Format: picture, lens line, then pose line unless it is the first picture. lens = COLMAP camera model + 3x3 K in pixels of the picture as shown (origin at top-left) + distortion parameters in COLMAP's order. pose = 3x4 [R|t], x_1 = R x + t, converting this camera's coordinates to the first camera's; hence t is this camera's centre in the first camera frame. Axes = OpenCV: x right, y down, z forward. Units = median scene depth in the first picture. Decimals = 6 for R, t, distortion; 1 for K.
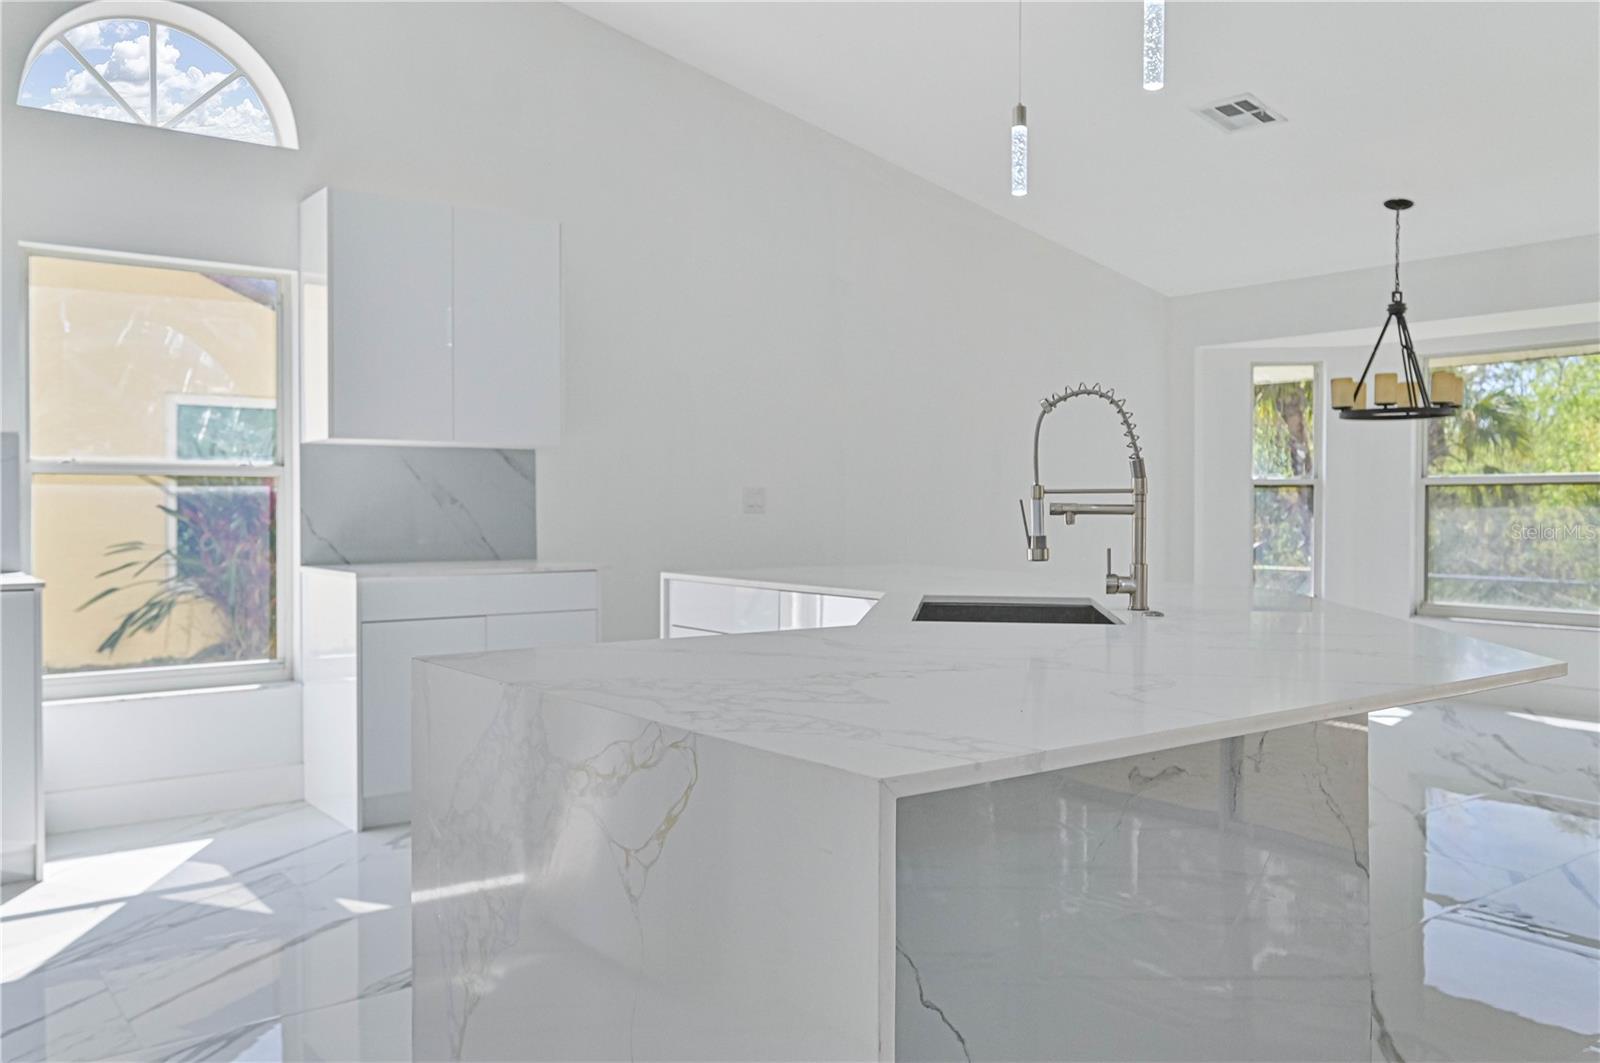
lens RADIAL K [[1273.9, 0, 813.7], [0, 1273.9, 530.1], [0, 0, 1]] dist [-0.014297, 0.008258]
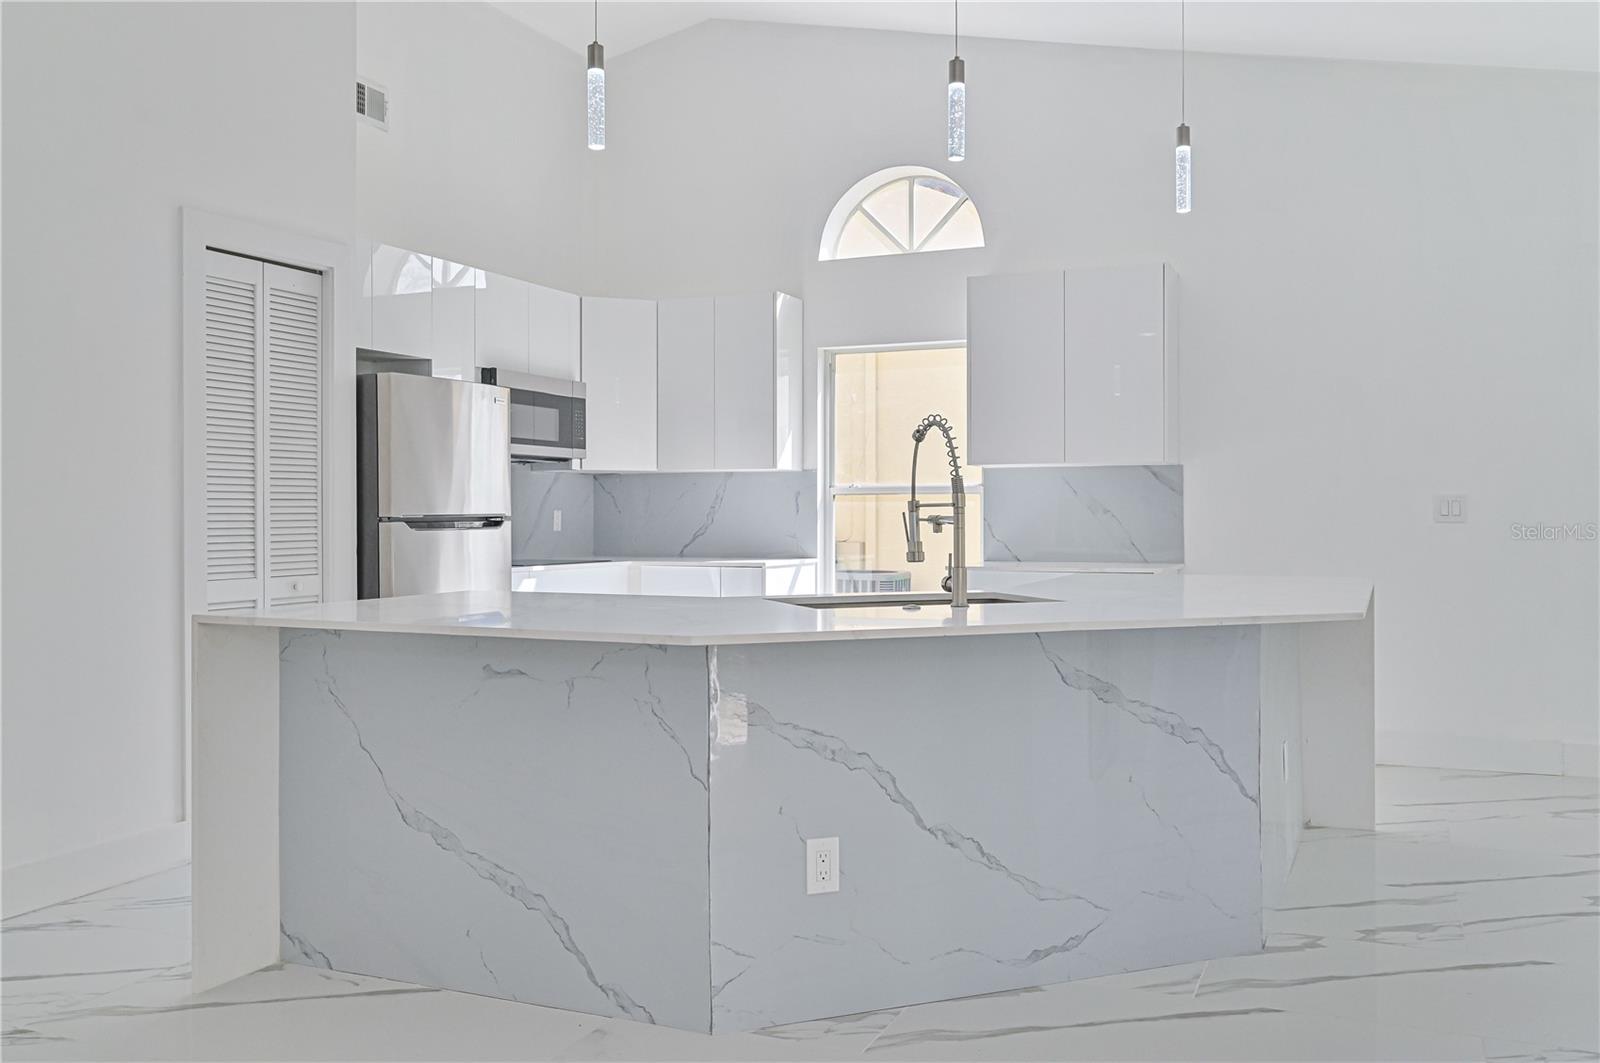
lens RADIAL K [[1349.4, 0, 800.8], [0, 1349.4, 503.7], [0, 0, 1]] dist [0.013405, -0.017680]
pose [[0.474558, -0.007506, -0.880192, 0.974011], [-0.015255, 0.999743, -0.016750, -0.006607], [0.880092, 0.021376, 0.474322, 0.217707]]
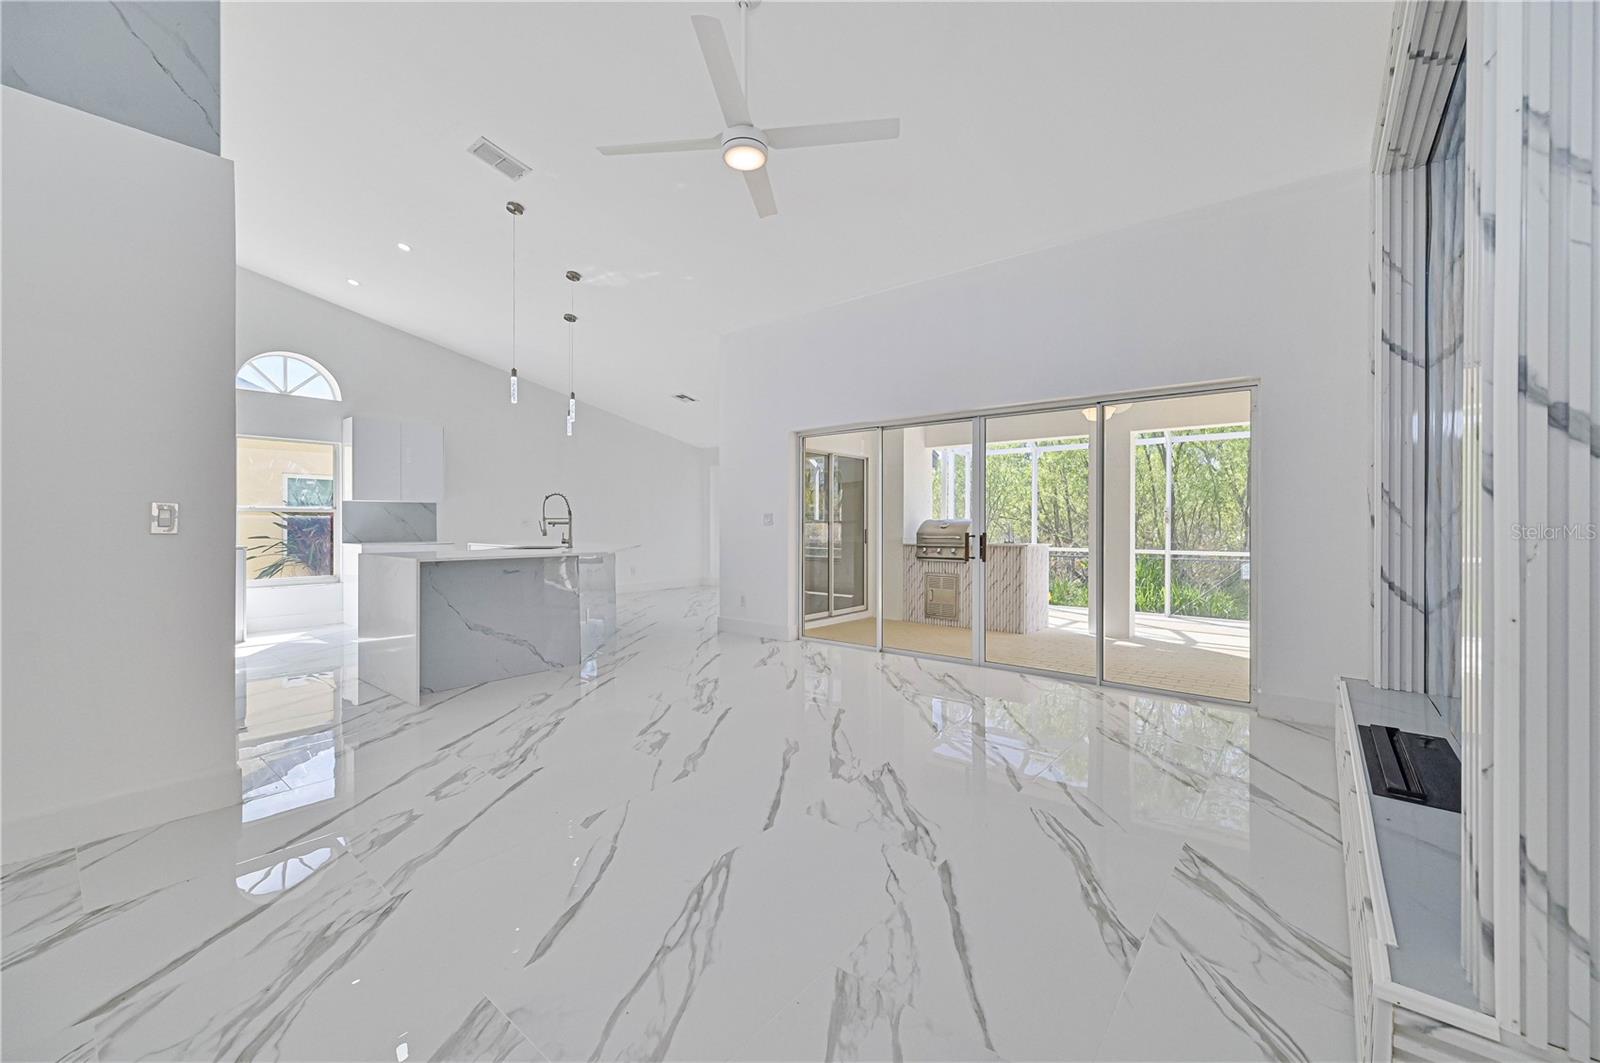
lens RADIAL K [[634.6, 0, 806.4], [0, 634.6, 531.2], [0, 0, 1]] dist [0.001570, 0.000162]
pose [[0.973195, -0.003570, 0.229952, 0.401510], [0.005064, 0.999970, -0.005906, 0.019929], [-0.229924, 0.006912, 0.973184, -0.895011]]
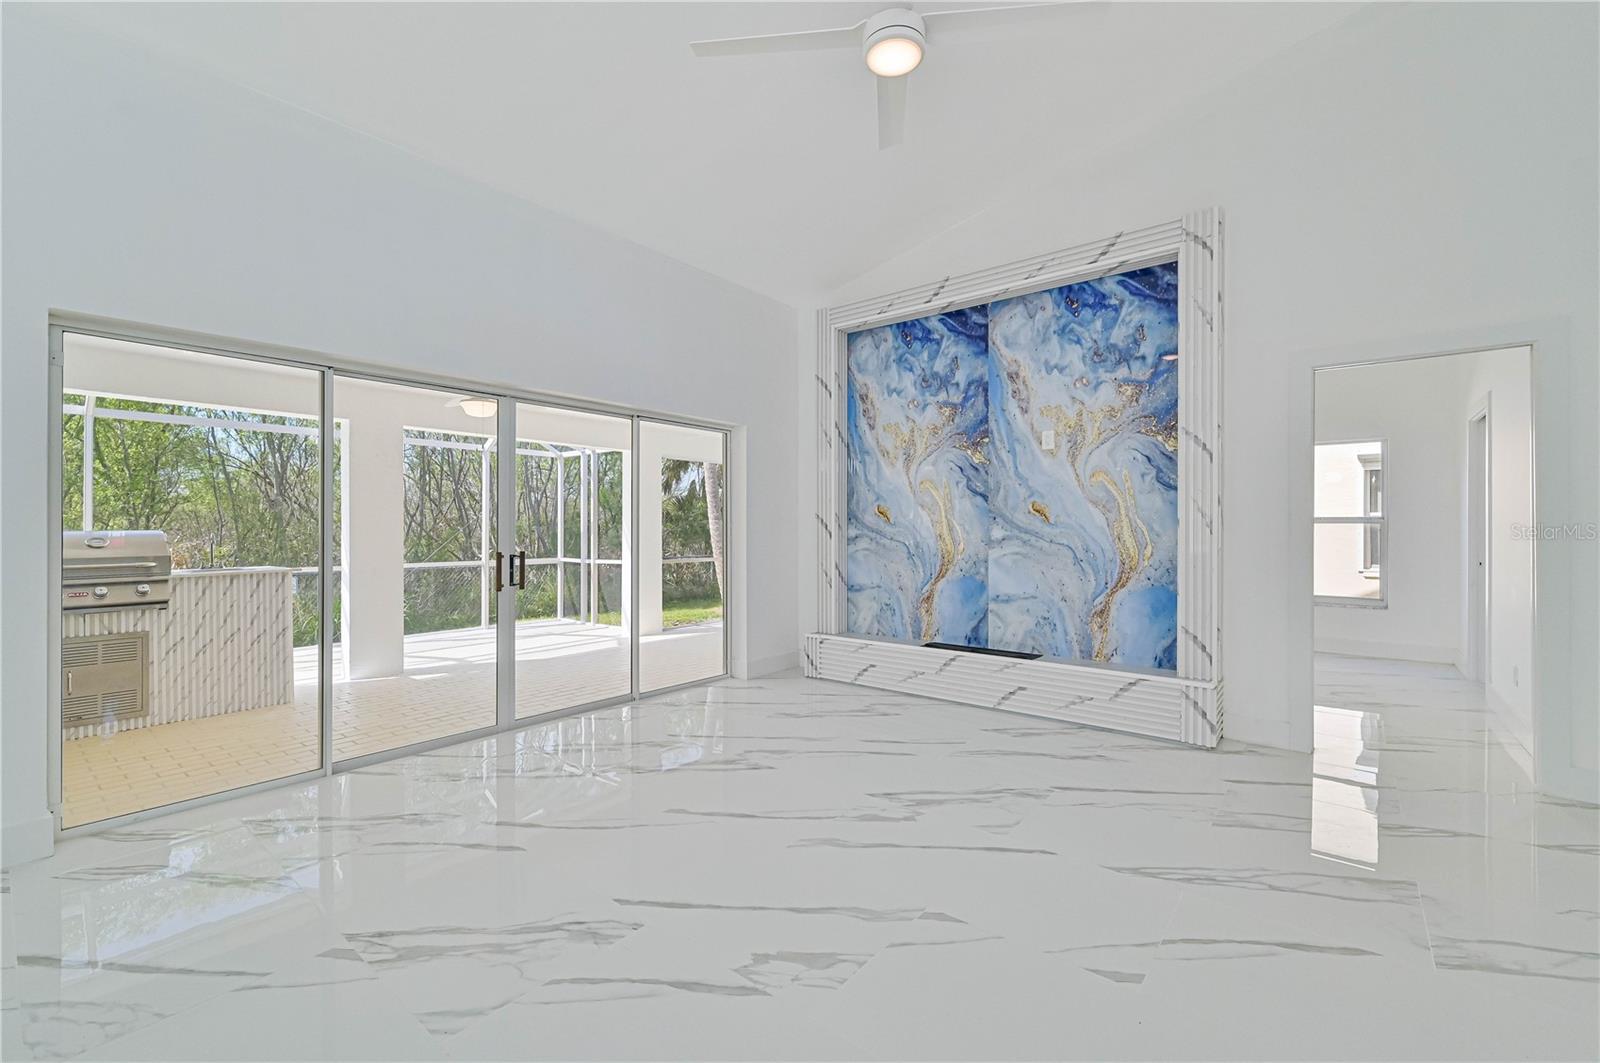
lens RADIAL K [[671.8, 0, 802.0], [0, 671.8, 526.7], [0, 0, 1]] dist [0.002817, -0.001079]
pose [[-0.233757, 0.000284, 0.972295, -0.087196], [0.019999, 0.999790, 0.004516, -0.017780], [-0.972089, 0.020500, -0.233713, 0.134913]]
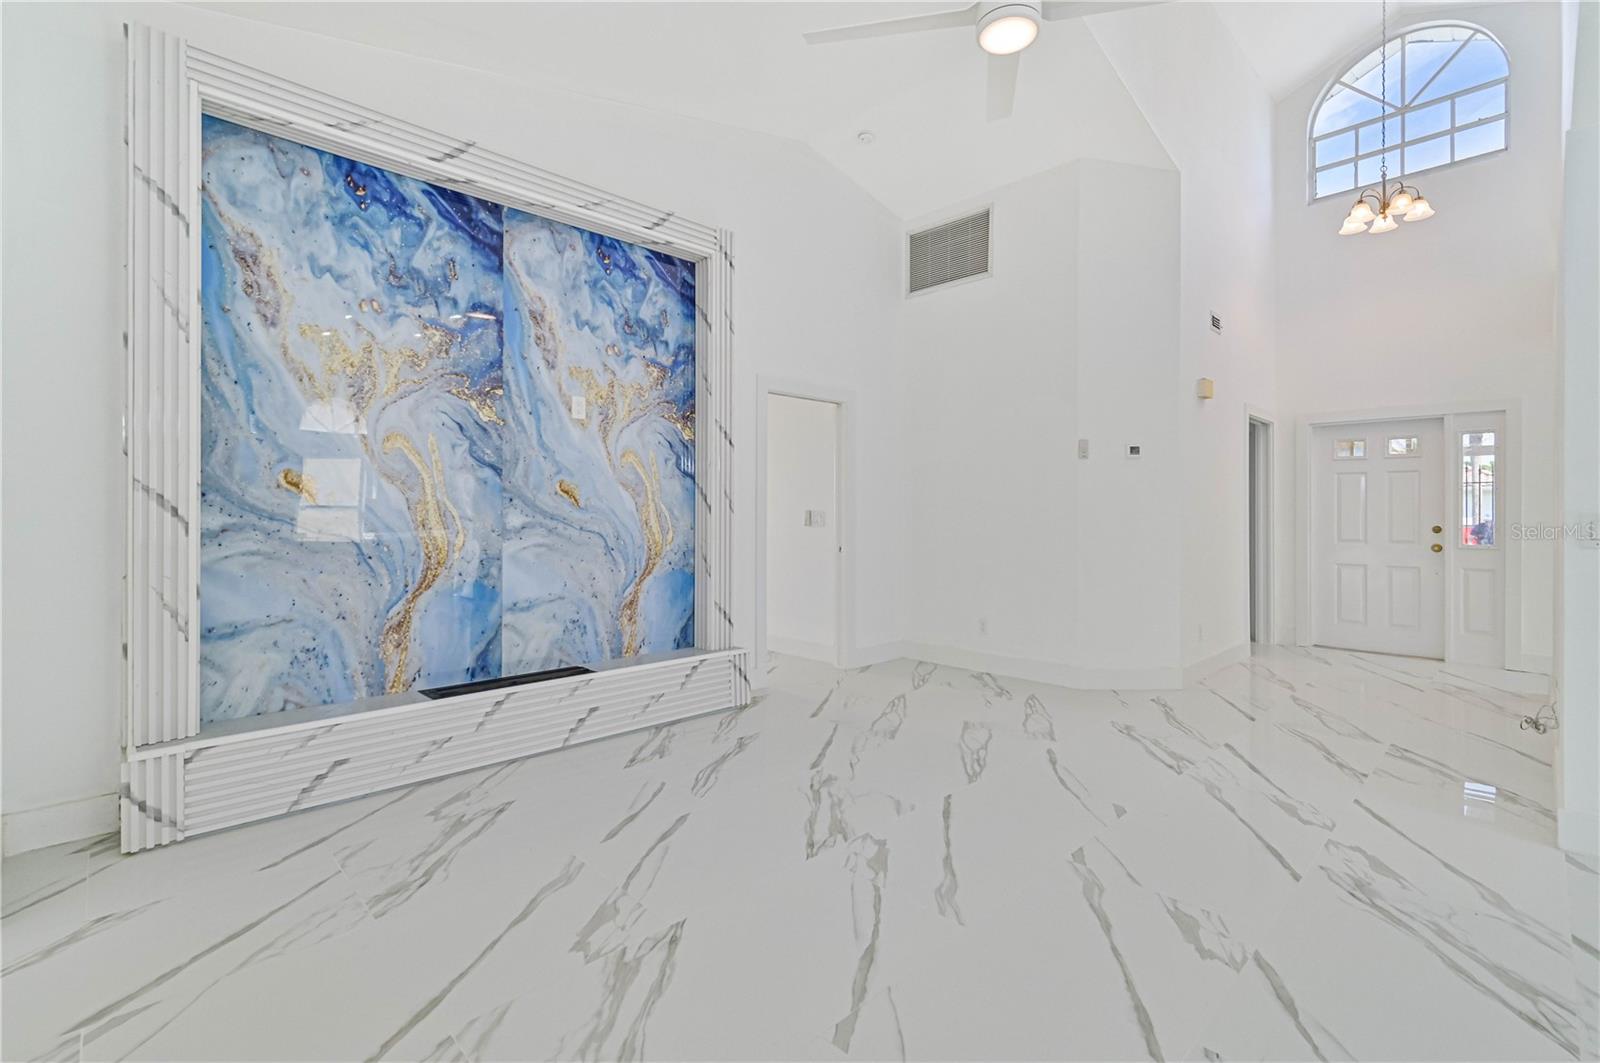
lens RADIAL K [[716.4, 0, 816.2], [0, 716.4, 507.7], [0, 0, 1]] dist [-0.000229, 0.000322]
pose [[-0.991518, -0.006288, -0.129817, 0.770886], [-0.008093, 0.999878, 0.013384, -0.026194], [0.129717, 0.014321, -0.991448, 0.537973]]
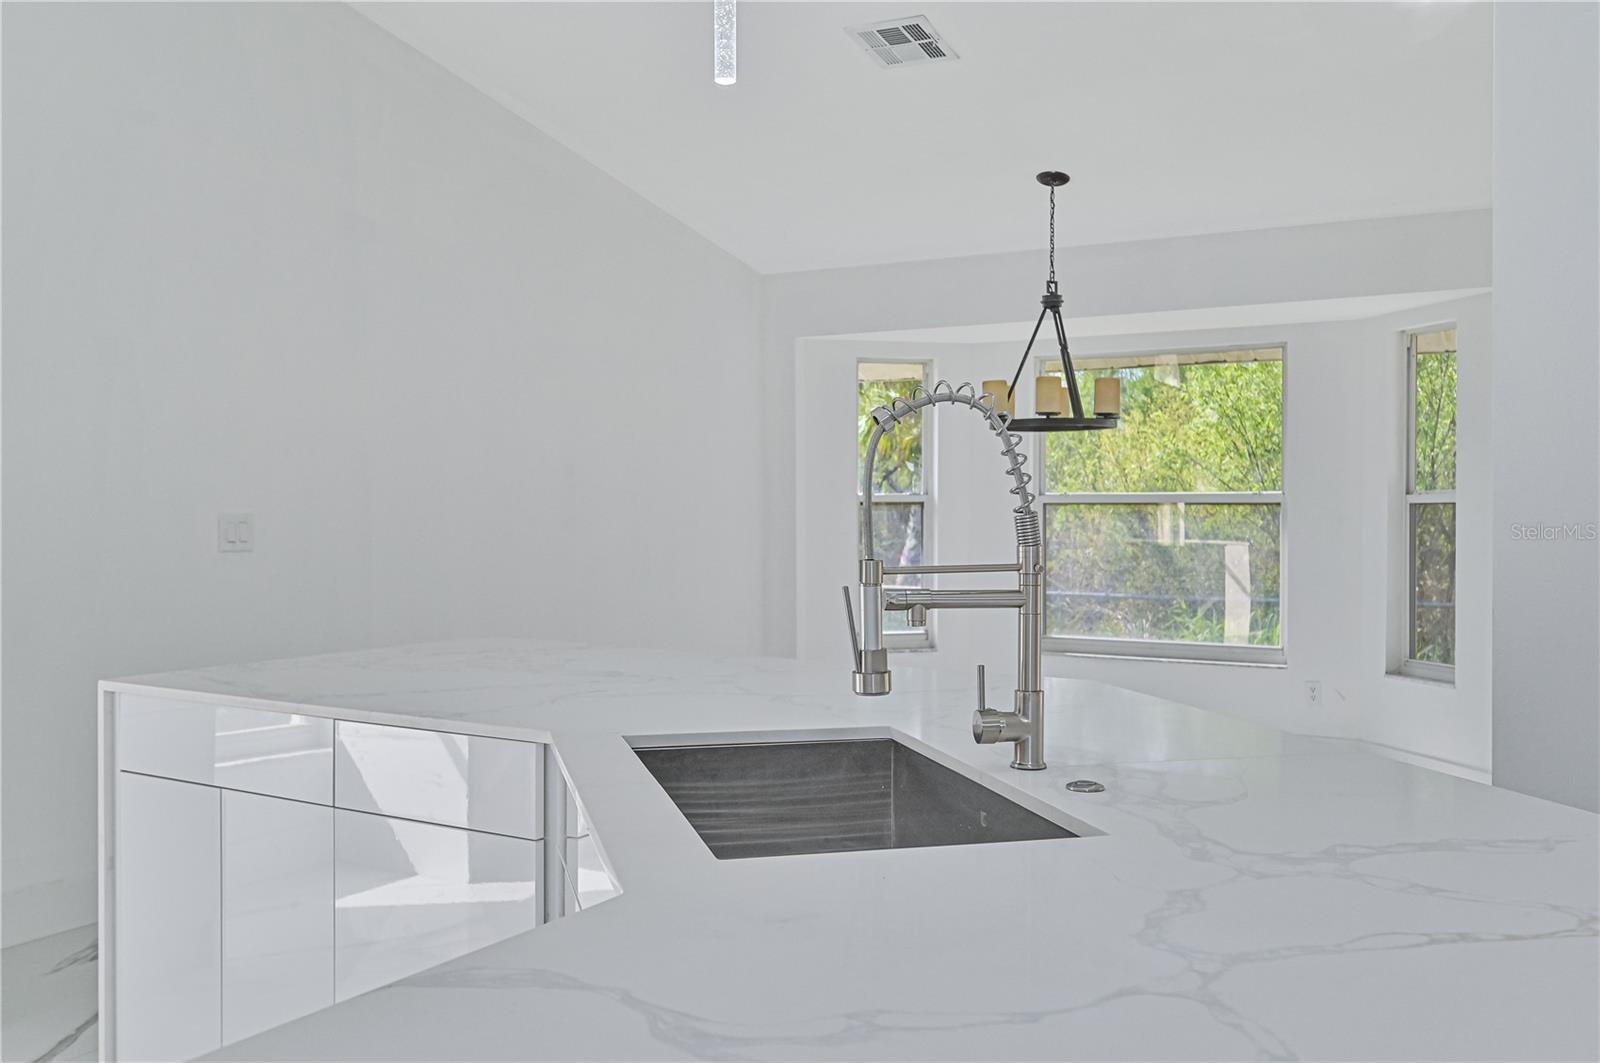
lens RADIAL K [[1387.9, 0, 815.5], [0, 1387.9, 525.5], [0, 0, 1]] dist [-0.002982, -0.006641]
pose [[0.928079, -0.006173, 0.372331, -0.058735], [0.008106, 0.999961, -0.003627, -0.037194], [-0.372294, 0.006384, 0.928093, 0.333257]]
